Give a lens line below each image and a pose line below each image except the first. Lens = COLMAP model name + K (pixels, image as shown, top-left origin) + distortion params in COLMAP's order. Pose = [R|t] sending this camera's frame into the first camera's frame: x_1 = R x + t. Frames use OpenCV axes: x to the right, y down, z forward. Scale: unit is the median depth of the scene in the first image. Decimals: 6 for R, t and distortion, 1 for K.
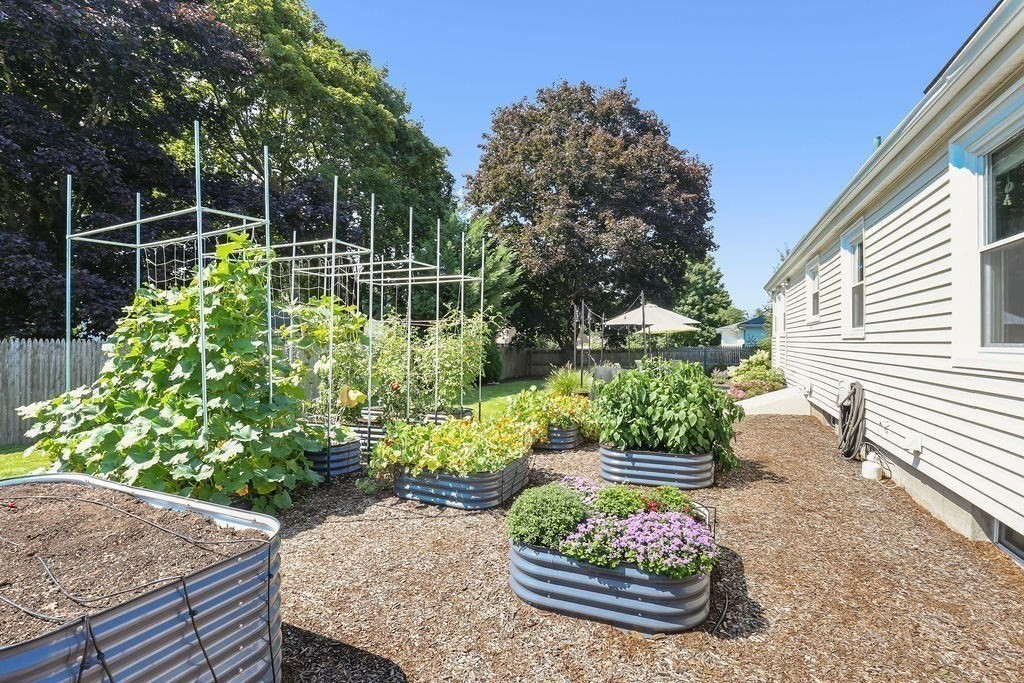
lens RADIAL K [[470.6, 0, 513.7], [0, 470.6, 339.6], [0, 0, 1]] dist [-0.019222, 0.000395]
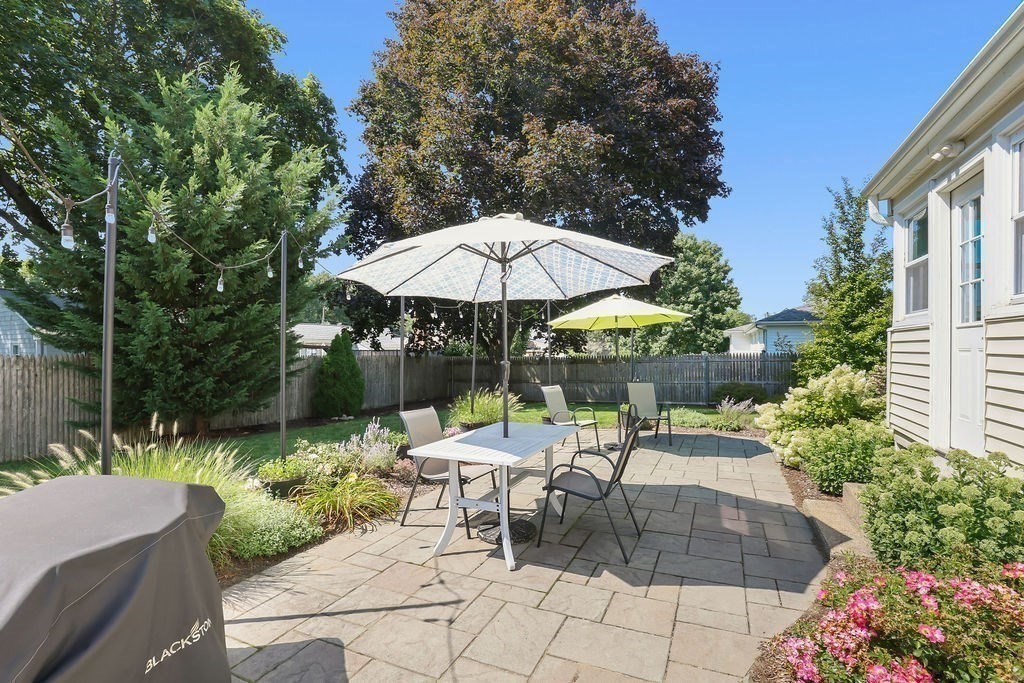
lens RADIAL K [[470.8, 0, 510.6], [0, 470.8, 346.8], [0, 0, 1]] dist [0.001356, 0.000177]
pose [[0.999883, 0.001733, -0.015175, 0.067139], [-0.001643, 0.999981, 0.005957, -0.000359], [0.015185, -0.005931, 0.999867, 0.158845]]
